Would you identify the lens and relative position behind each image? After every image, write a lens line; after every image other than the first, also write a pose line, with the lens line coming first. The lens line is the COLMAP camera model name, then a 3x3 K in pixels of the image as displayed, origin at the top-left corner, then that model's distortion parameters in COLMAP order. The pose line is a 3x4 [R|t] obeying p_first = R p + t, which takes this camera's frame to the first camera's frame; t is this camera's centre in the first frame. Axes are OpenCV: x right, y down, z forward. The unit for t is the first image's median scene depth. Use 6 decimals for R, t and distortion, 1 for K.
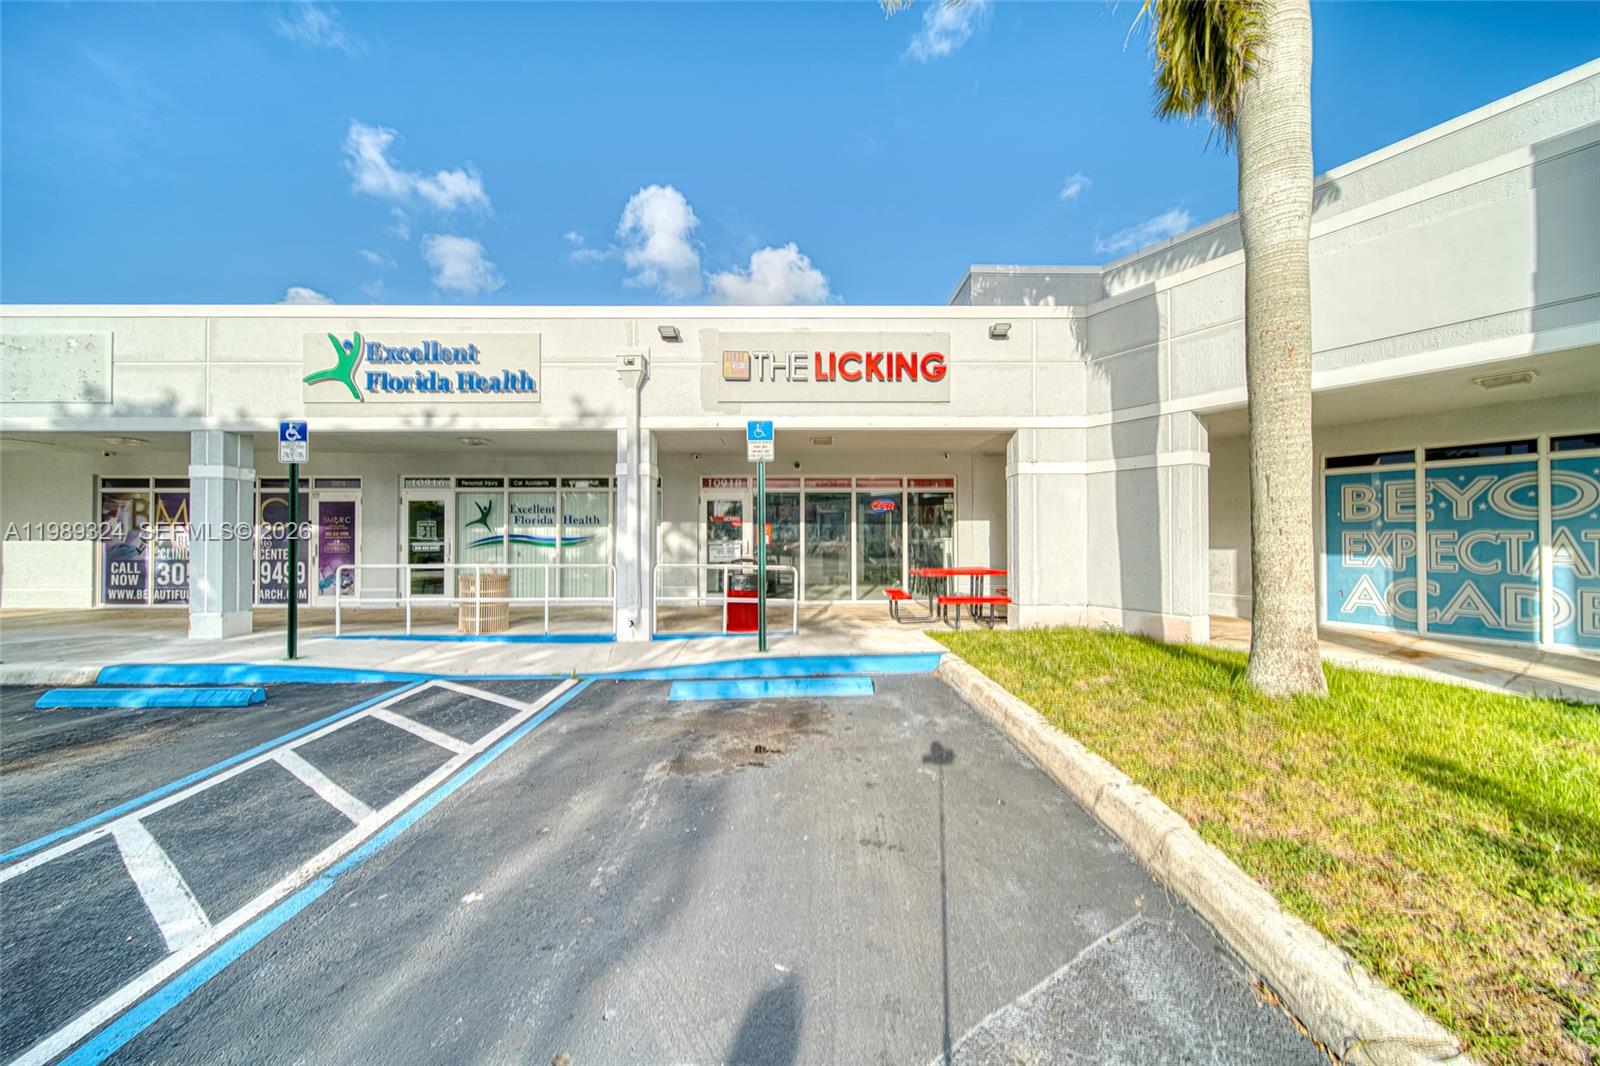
lens RADIAL K [[576.7, 0, 796.9], [0, 576.7, 531.7], [0, 0, 1]] dist [-0.001298, -0.000270]
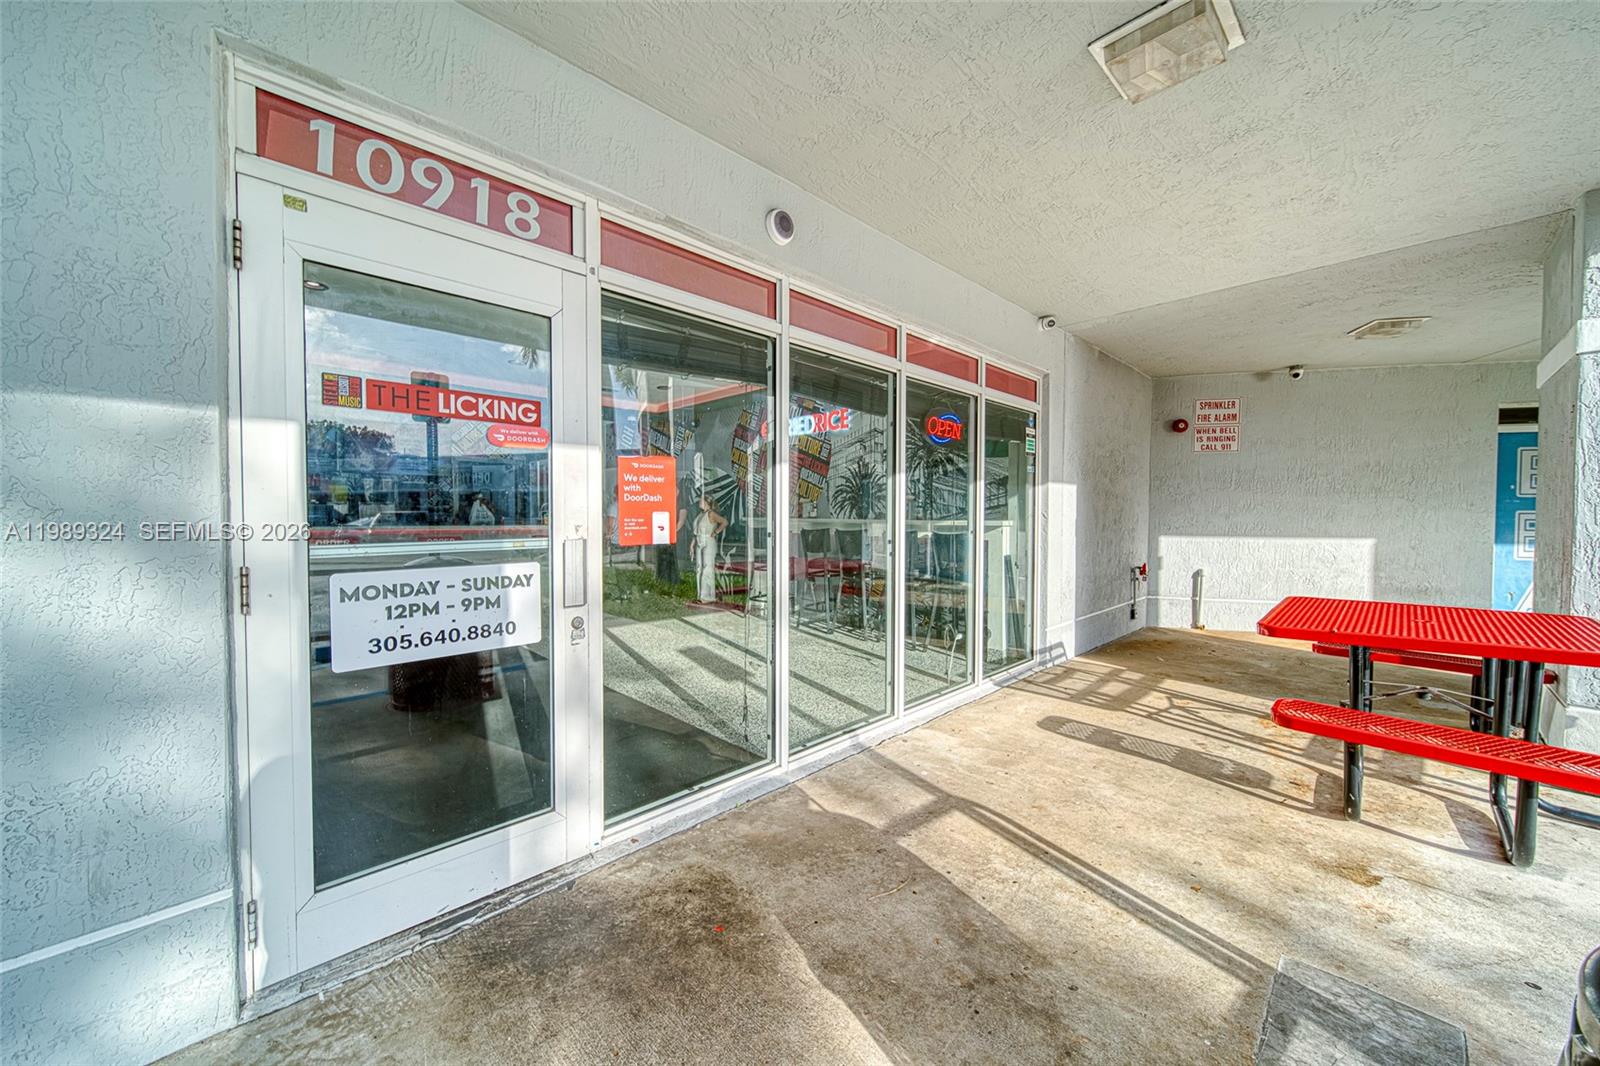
lens RADIAL K [[584.4, 0, 805.0], [0, 584.4, 527.7], [0, 0, 1]] dist [-0.000686, -0.000089]
pose [[0.725301, -0.010892, 0.688346, -0.233447], [-0.009985, 0.999603, 0.026338, 0.011138], [-0.688360, -0.025976, 0.724904, 1.136194]]
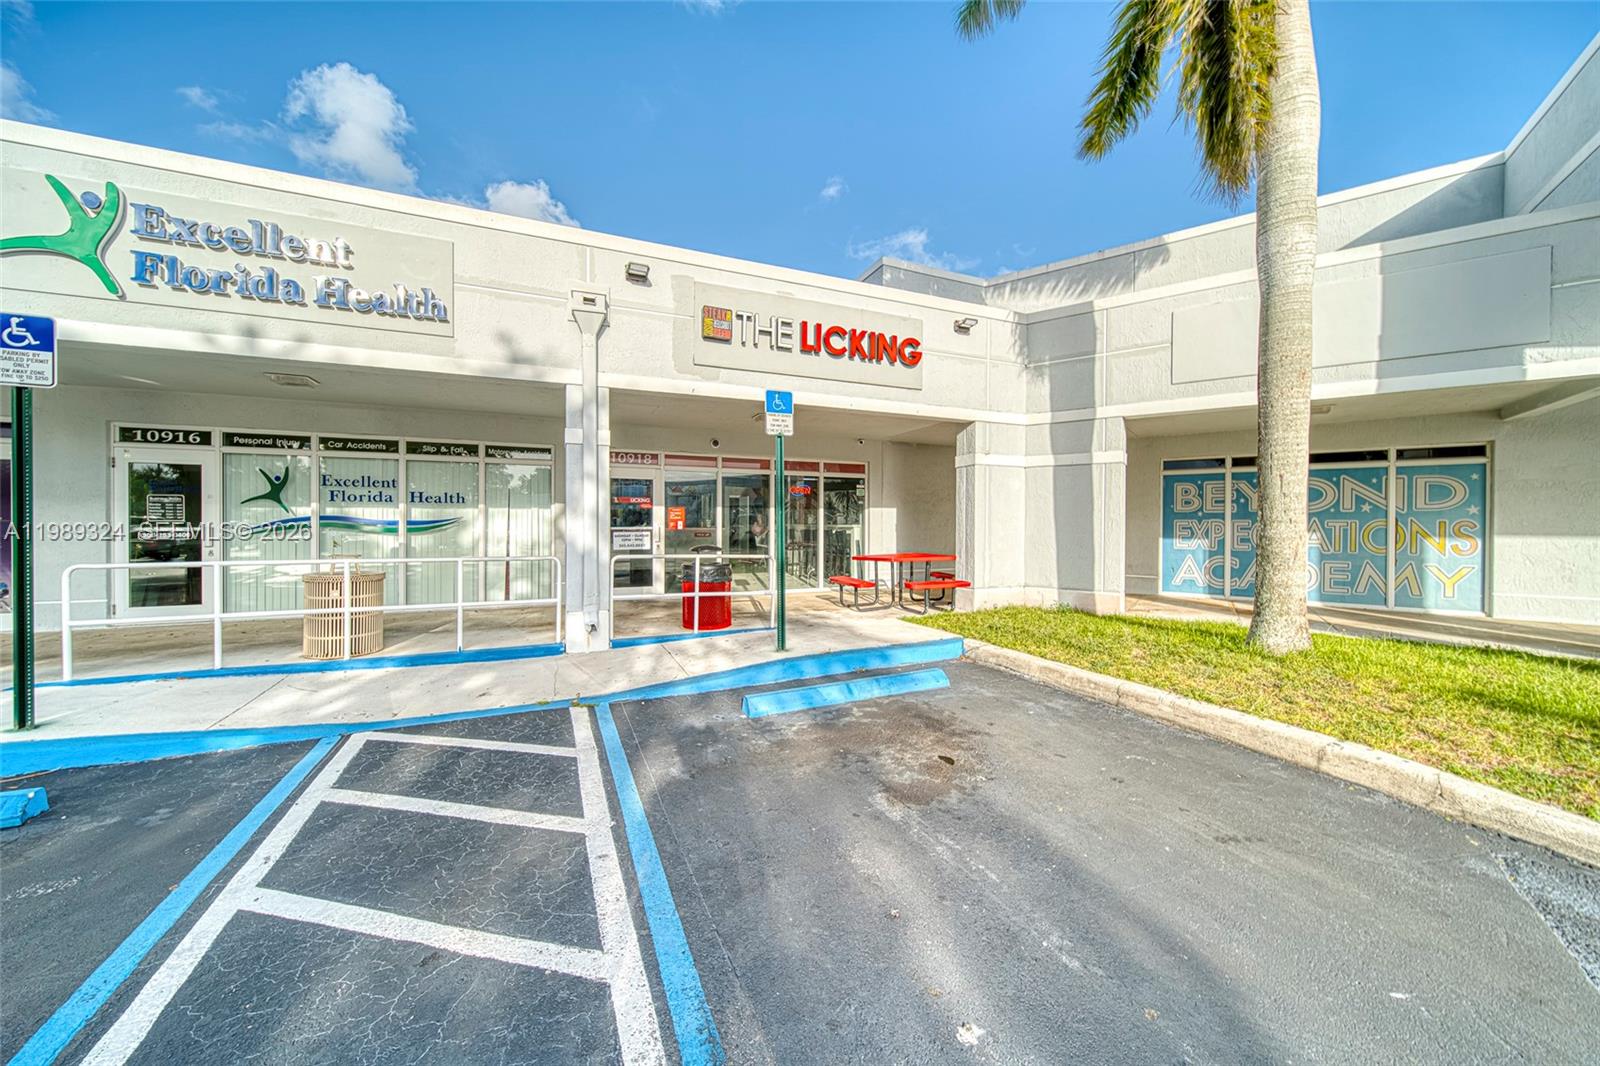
lens RADIAL K [[586.4, 0, 802.0], [0, 586.4, 523.2], [0, 0, 1]] dist [-0.000522, -0.000124]
pose [[0.920893, 0.004781, 0.389785, -0.326955], [-0.008879, 0.999923, 0.008713, 0.002929], [-0.389714, -0.011485, 0.920865, 0.136183]]
